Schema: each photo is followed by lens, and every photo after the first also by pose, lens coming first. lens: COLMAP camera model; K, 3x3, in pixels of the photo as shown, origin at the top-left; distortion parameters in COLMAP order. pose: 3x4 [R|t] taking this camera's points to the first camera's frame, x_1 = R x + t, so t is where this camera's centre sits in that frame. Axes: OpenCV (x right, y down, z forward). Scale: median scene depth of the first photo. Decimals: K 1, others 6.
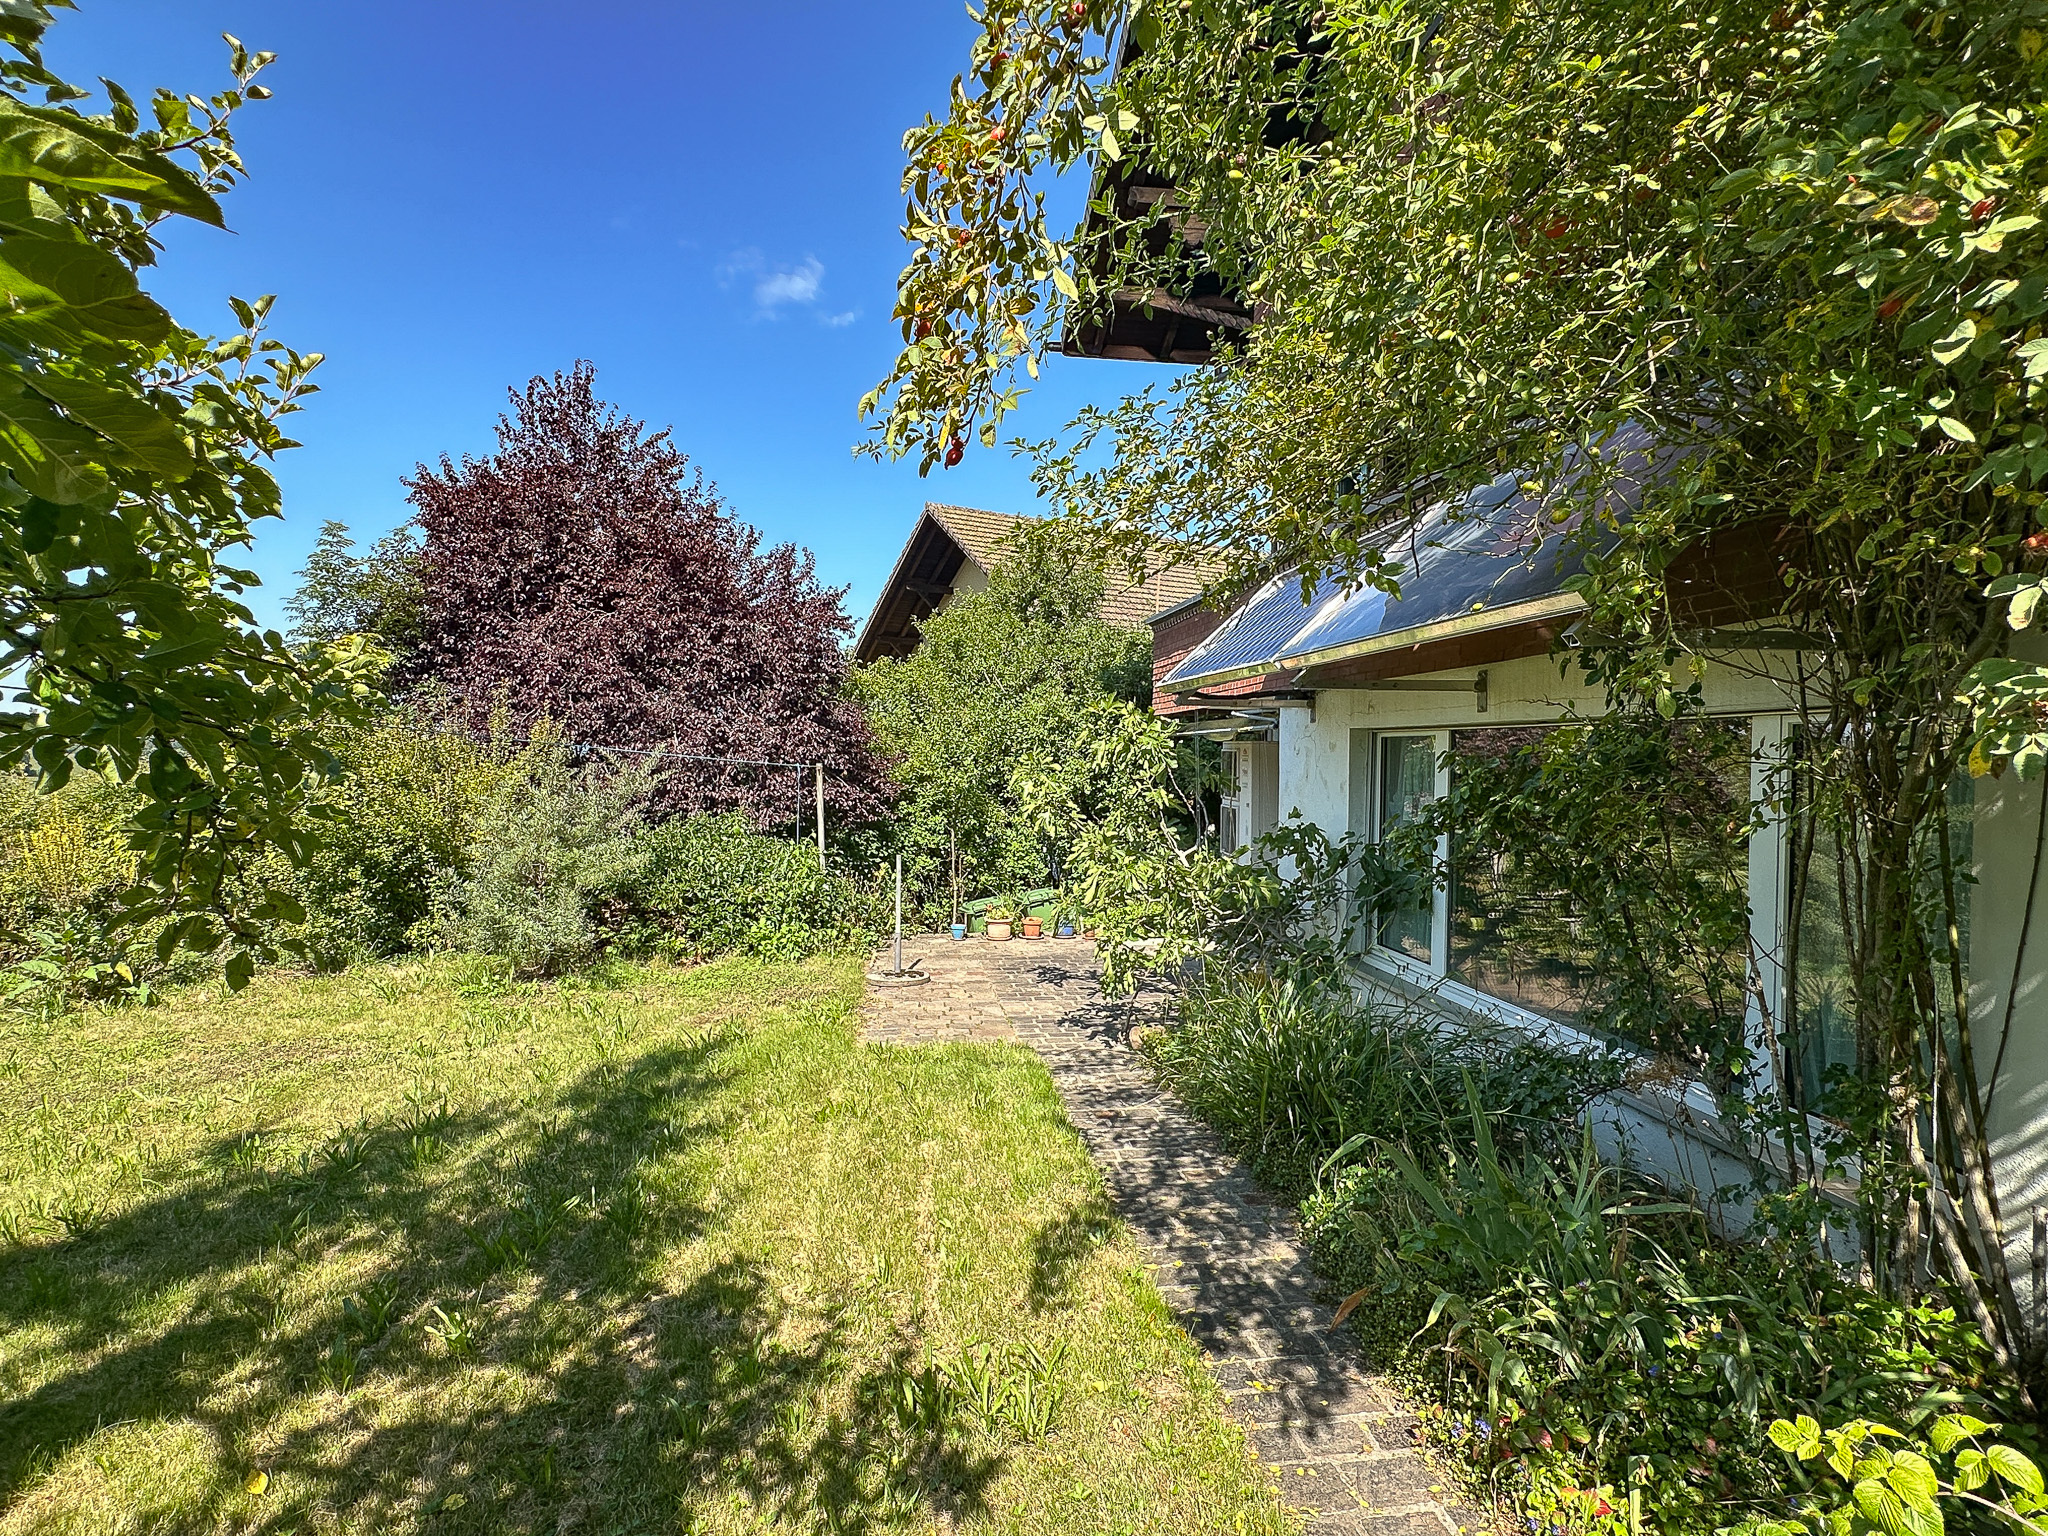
lens RADIAL K [[1027.1, 0, 1022.3], [0, 1027.1, 771.0], [0, 0, 1]] dist [-0.001294, -0.000137]
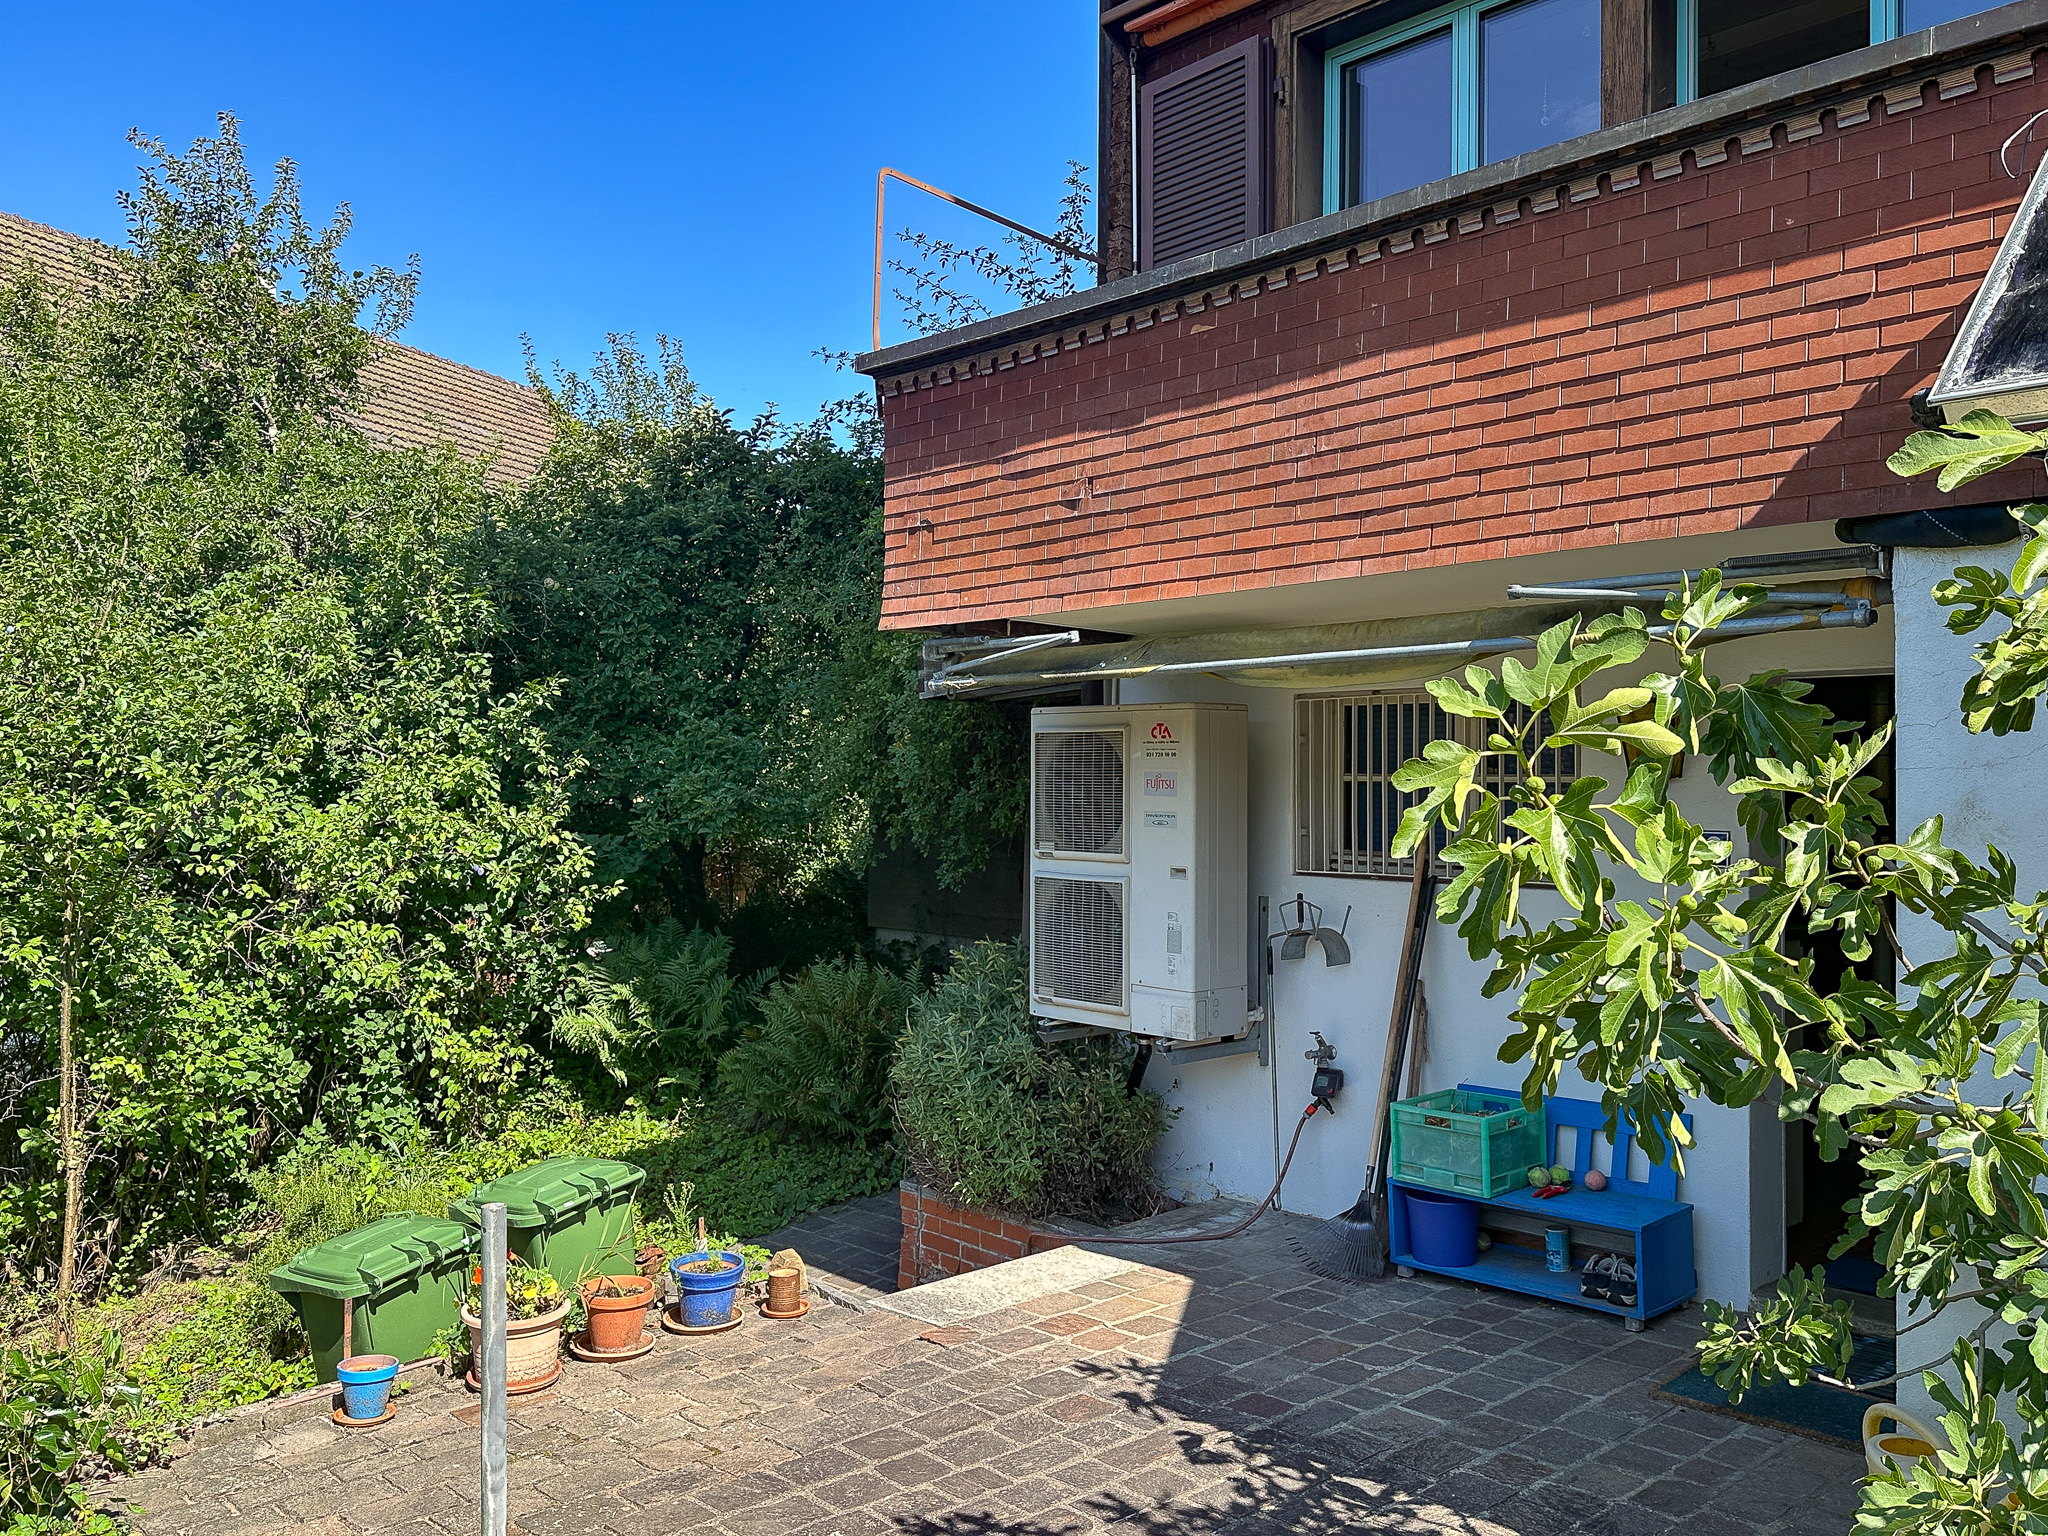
lens RADIAL K [[1649.1, 0, 1023.7], [0, 1649.1, 770.9], [0, 0, 1]] dist [0.004982, 0.000501]
pose [[0.815710, -0.003240, 0.578452, -0.160975], [0.012274, 0.999856, -0.011707, 0.001440], [-0.578331, 0.016649, 0.815632, 0.501030]]
